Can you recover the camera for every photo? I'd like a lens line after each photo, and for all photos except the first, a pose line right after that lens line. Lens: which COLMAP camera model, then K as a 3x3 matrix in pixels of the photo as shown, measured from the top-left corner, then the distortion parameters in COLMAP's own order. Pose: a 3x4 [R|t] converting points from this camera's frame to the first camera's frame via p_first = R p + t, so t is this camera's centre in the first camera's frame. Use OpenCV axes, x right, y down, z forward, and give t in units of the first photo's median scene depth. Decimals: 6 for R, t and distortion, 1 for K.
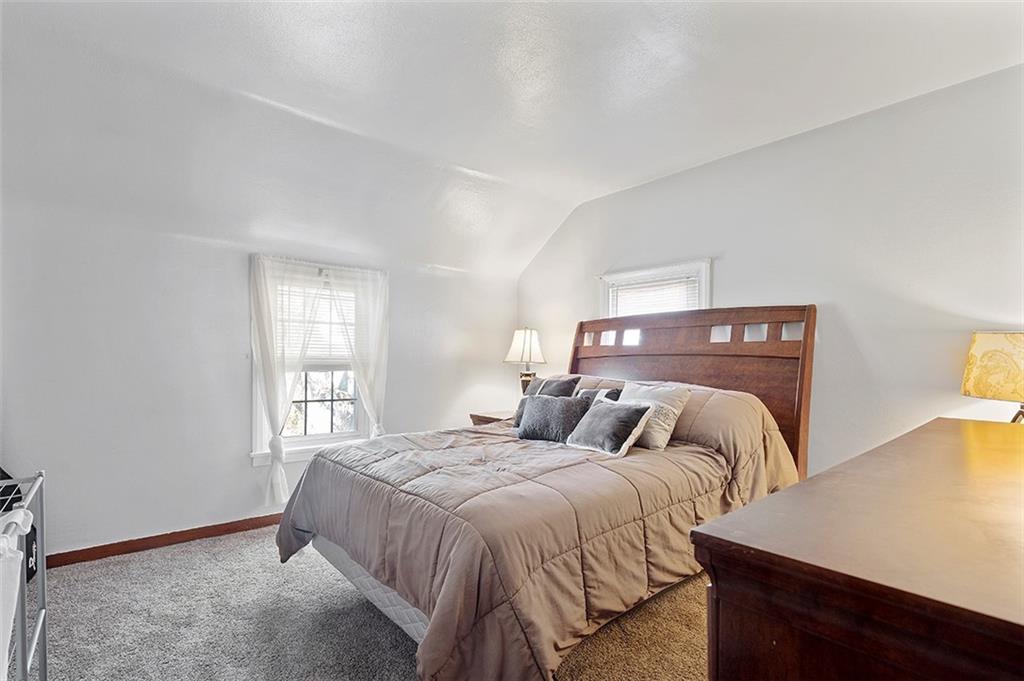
lens RADIAL K [[497.0, 0, 512.0], [0, 497.0, 340.5], [0, 0, 1]] dist [-0.000126, -0.000017]
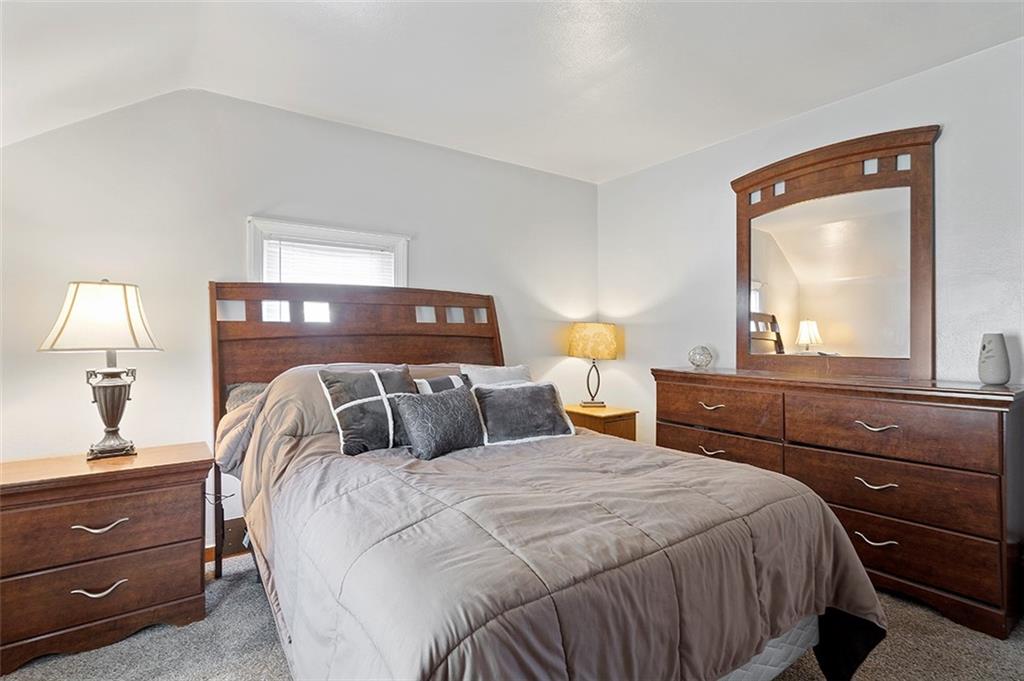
lens RADIAL K [[497.0, 0, 512.0], [0, 497.0, 340.5], [0, 0, 1]] dist [-0.000126, -0.000017]
pose [[0.064349, -0.004729, 0.997916, -0.510456], [-0.025649, 0.999651, 0.006391, 0.025633], [-0.997598, -0.026006, 0.064205, 0.662105]]
